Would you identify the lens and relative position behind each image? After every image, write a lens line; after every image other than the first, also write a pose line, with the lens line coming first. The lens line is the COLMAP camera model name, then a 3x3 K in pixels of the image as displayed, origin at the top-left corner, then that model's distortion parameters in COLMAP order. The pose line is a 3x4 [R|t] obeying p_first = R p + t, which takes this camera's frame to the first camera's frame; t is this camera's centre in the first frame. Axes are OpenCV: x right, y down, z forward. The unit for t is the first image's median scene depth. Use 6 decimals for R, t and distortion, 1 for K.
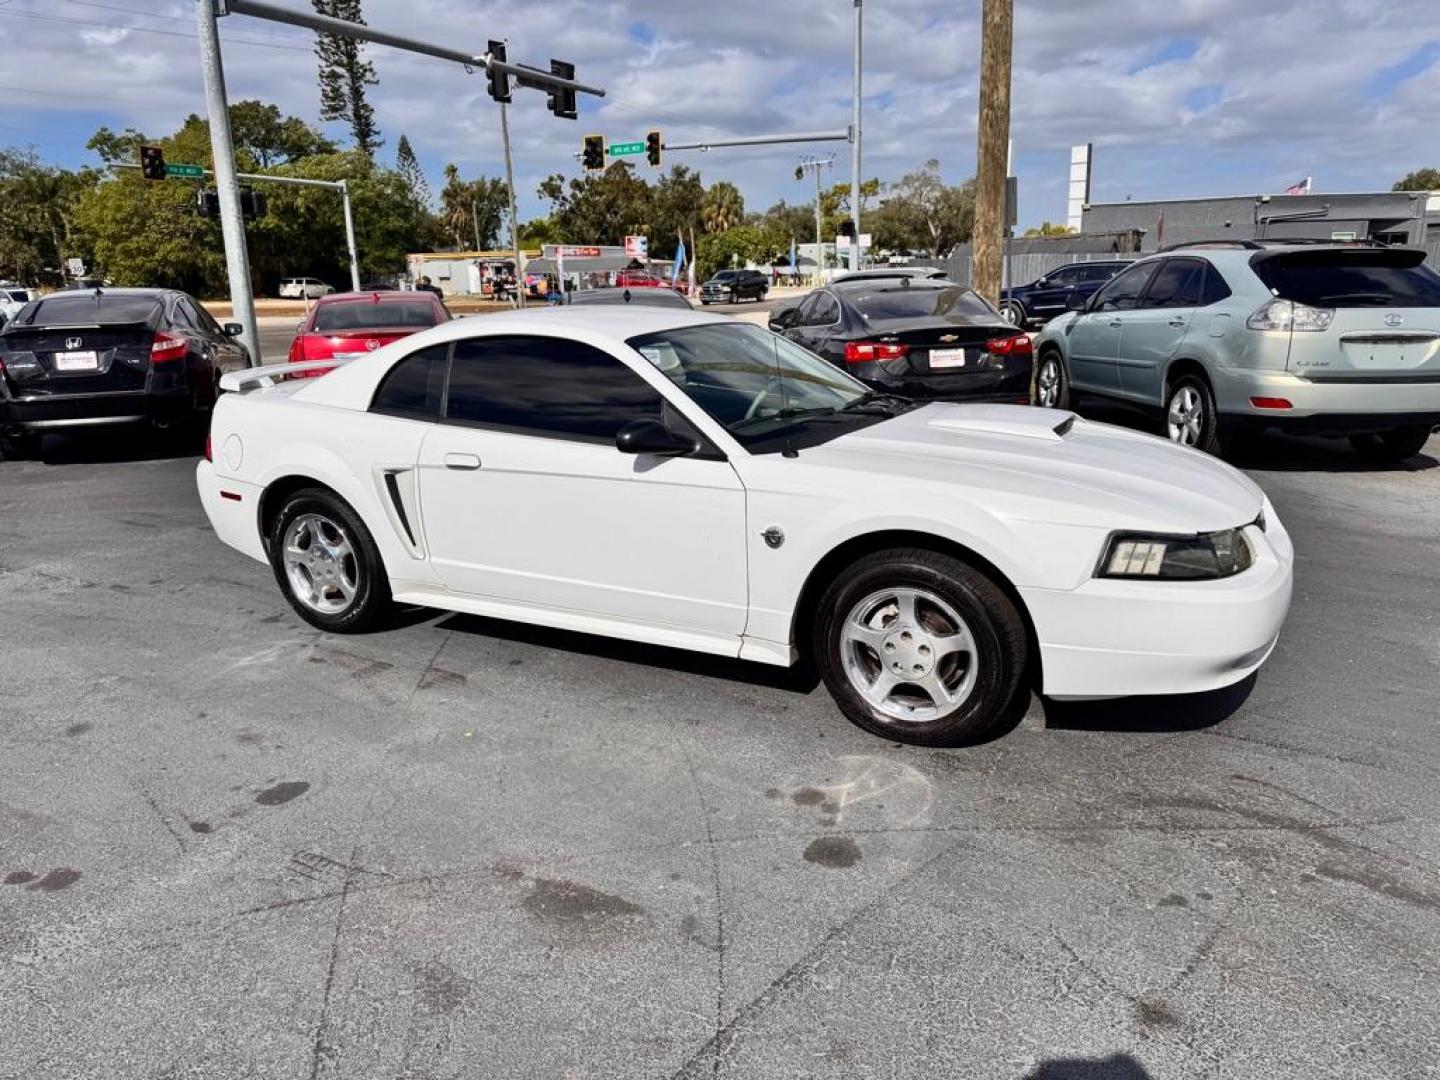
lens RADIAL K [[1033.7, 0, 721.5], [0, 1033.7, 539.3], [0, 0, 1]] dist [0.056773, -0.076851]
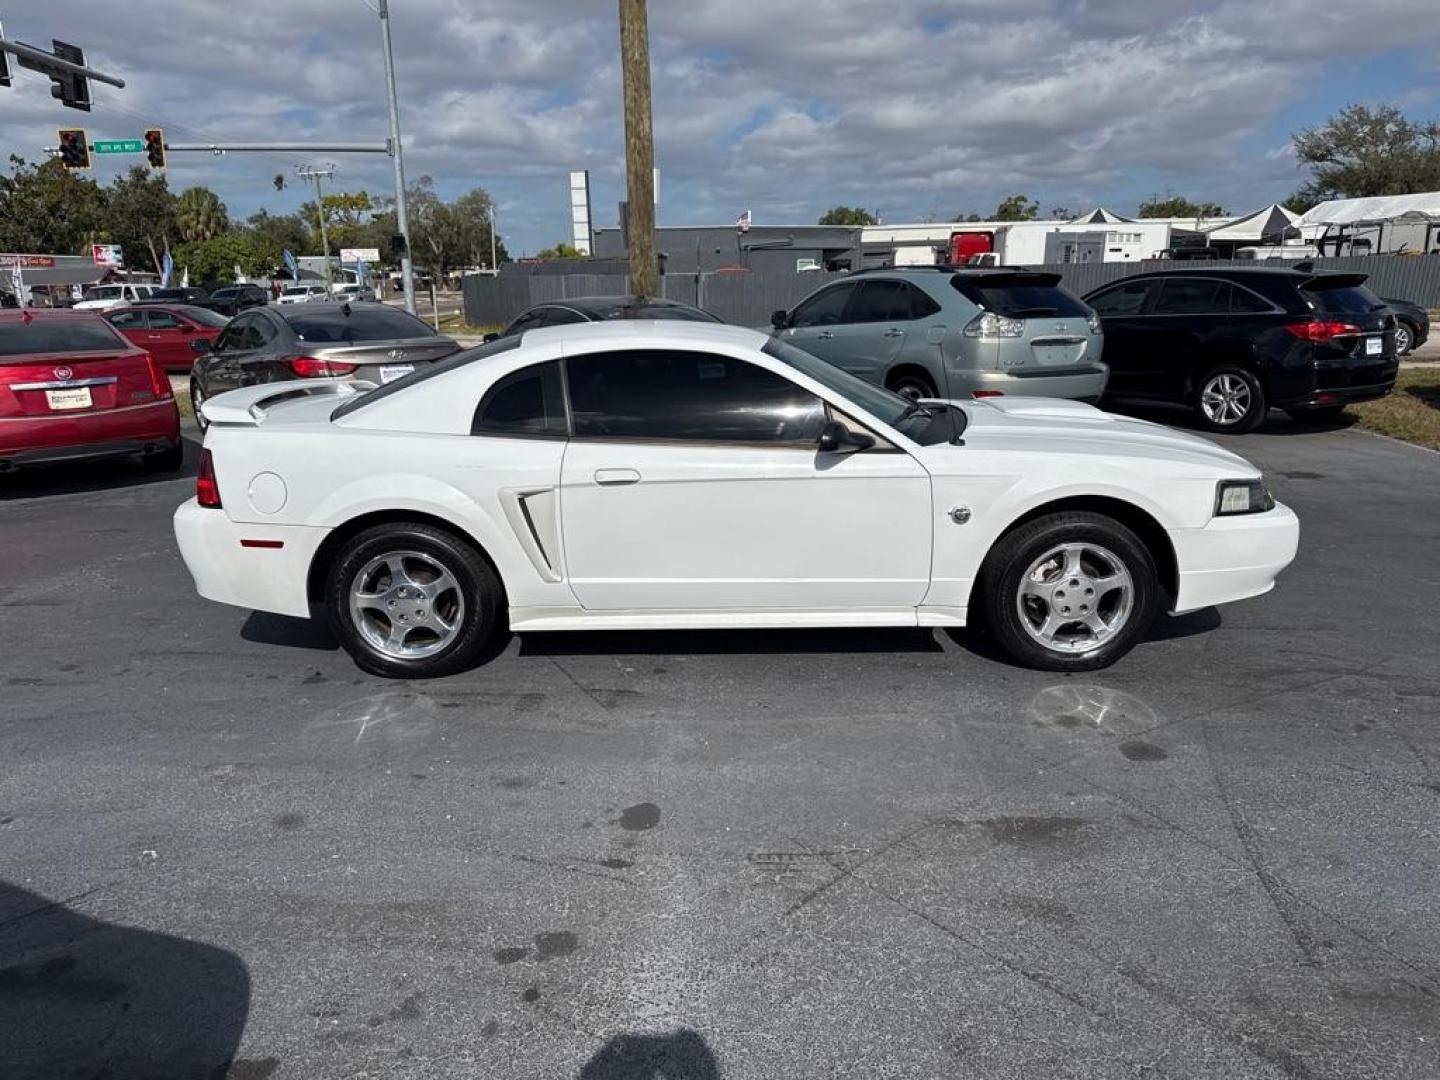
lens RADIAL K [[1022.4, 0, 740.8], [0, 1022.4, 542.9], [0, 0, 1]] dist [0.017390, -0.017251]
pose [[0.886768, -0.106710, 0.449728, -0.522691], [0.110620, 0.993706, 0.017665, -0.014044], [-0.448782, 0.034084, 0.892991, 0.065304]]
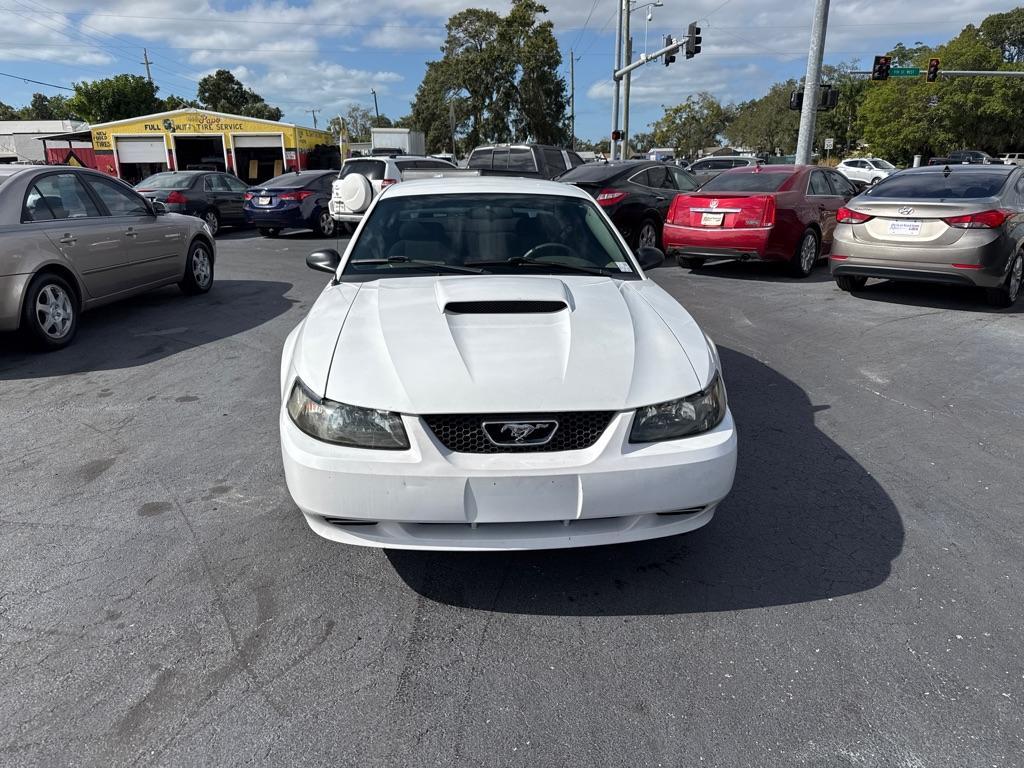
lens RADIAL K [[726.6, 0, 509.8], [0, 726.6, 394.9], [0, 0, 1]] dist [0.006555, -0.007796]
pose [[0.532885, 0.281446, -0.798011, 0.811079], [-0.217926, 0.956901, 0.191961, -0.144049], [0.817644, 0.071614, 0.571252, 0.481042]]
